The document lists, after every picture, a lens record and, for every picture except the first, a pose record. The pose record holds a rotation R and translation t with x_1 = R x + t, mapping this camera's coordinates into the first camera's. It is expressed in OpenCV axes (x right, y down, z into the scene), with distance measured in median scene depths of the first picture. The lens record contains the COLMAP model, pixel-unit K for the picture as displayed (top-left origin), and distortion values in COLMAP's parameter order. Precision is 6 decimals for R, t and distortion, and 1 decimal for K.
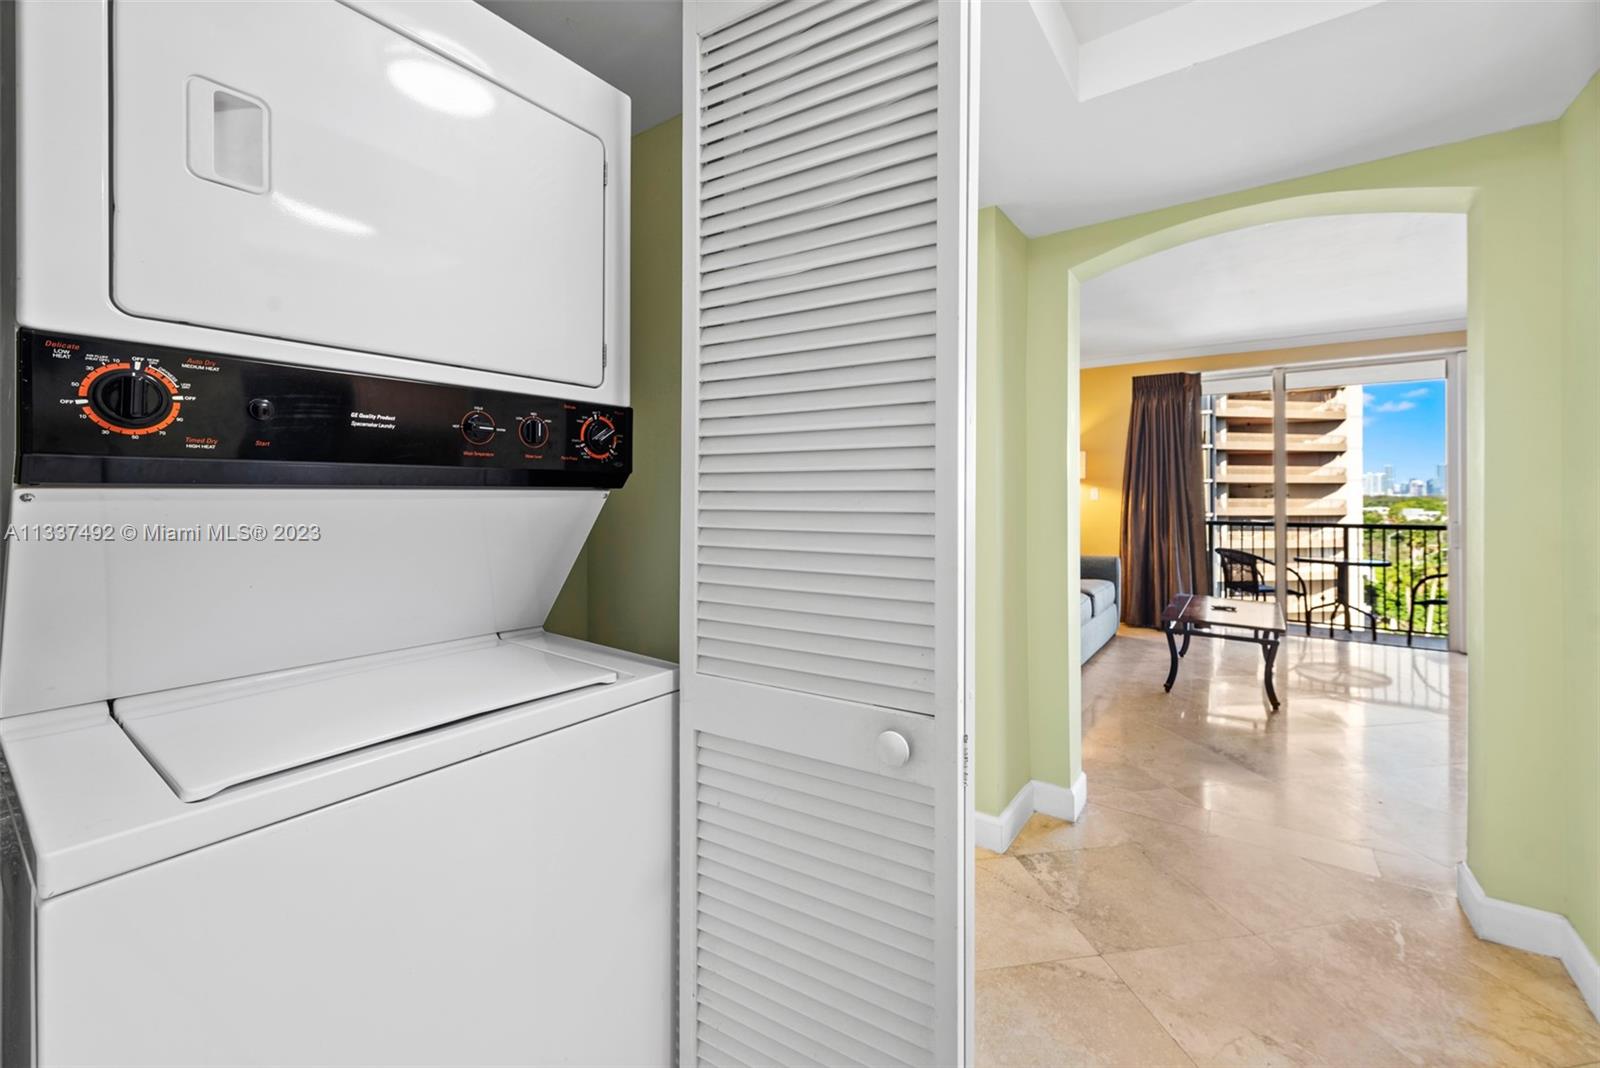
lens RADIAL K [[646.2, 0, 799.4], [0, 646.2, 495.2], [0, 0, 1]] dist [-0.001054, -0.000162]
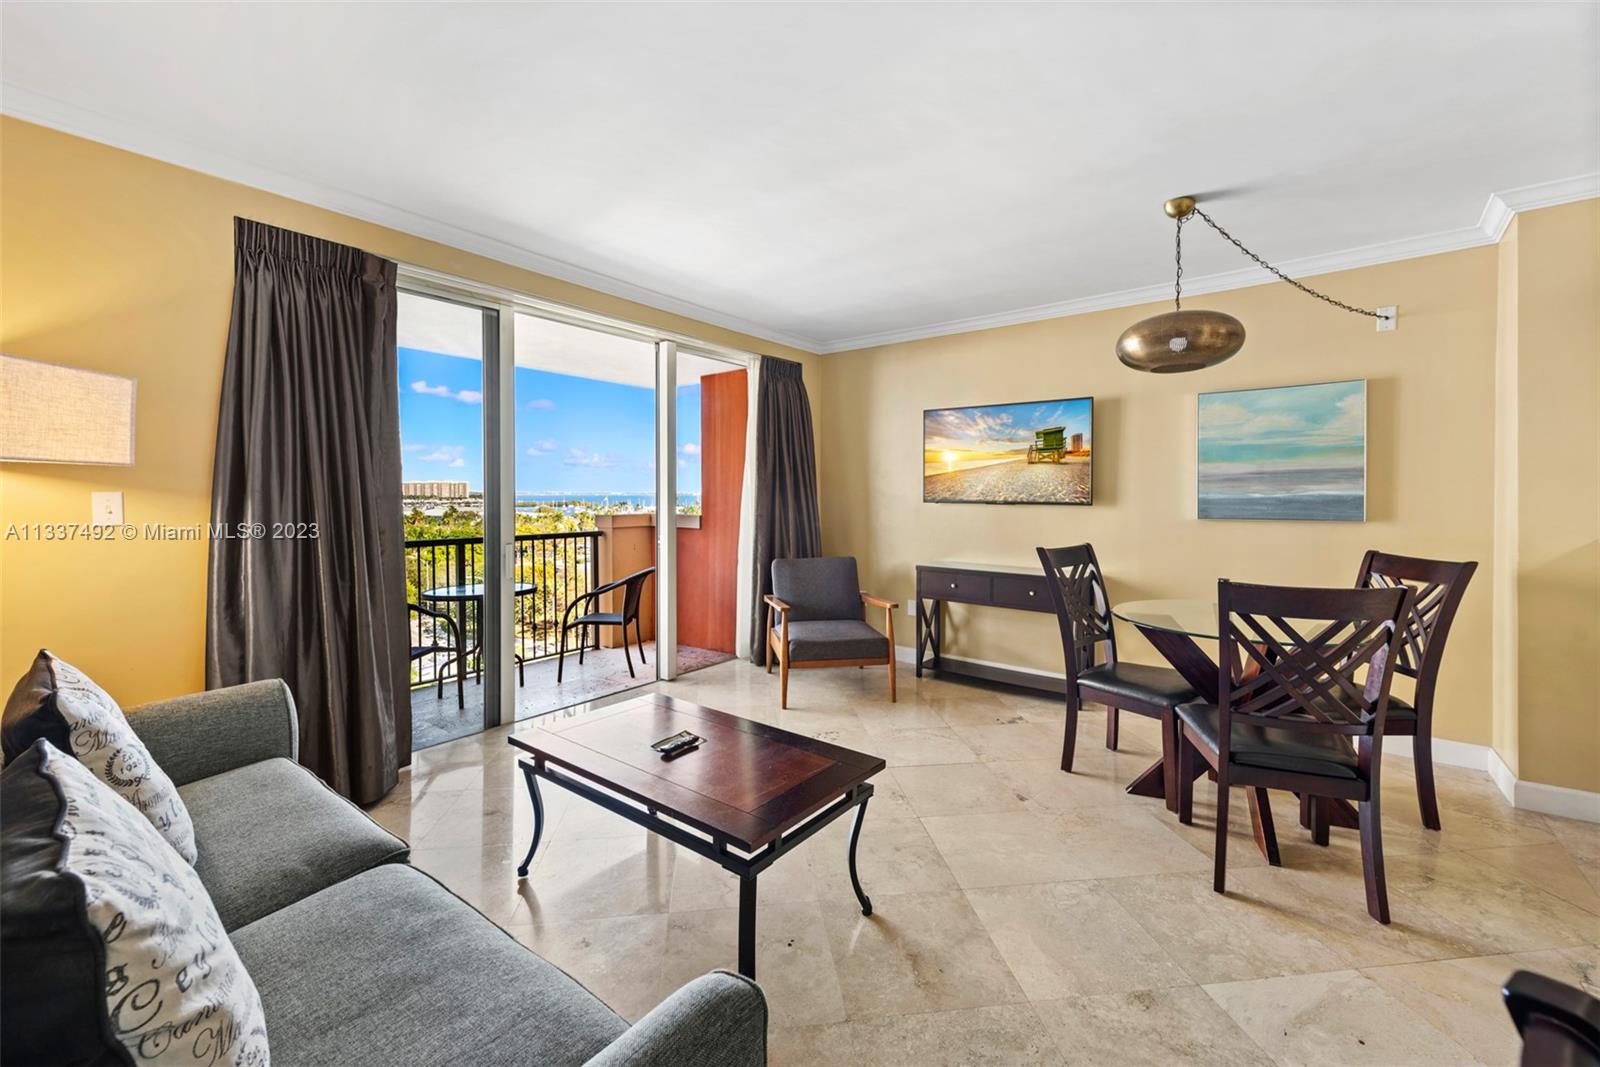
lens RADIAL K [[656.1, 0, 810.1], [0, 656.1, 498.3], [0, 0, 1]] dist [-0.001405, -0.000332]
pose [[0.036021, -0.009909, 0.999302, 0.194045], [-0.001532, 0.999949, 0.009971, -0.020745], [-0.999350, -0.001890, 0.036004, 1.053104]]
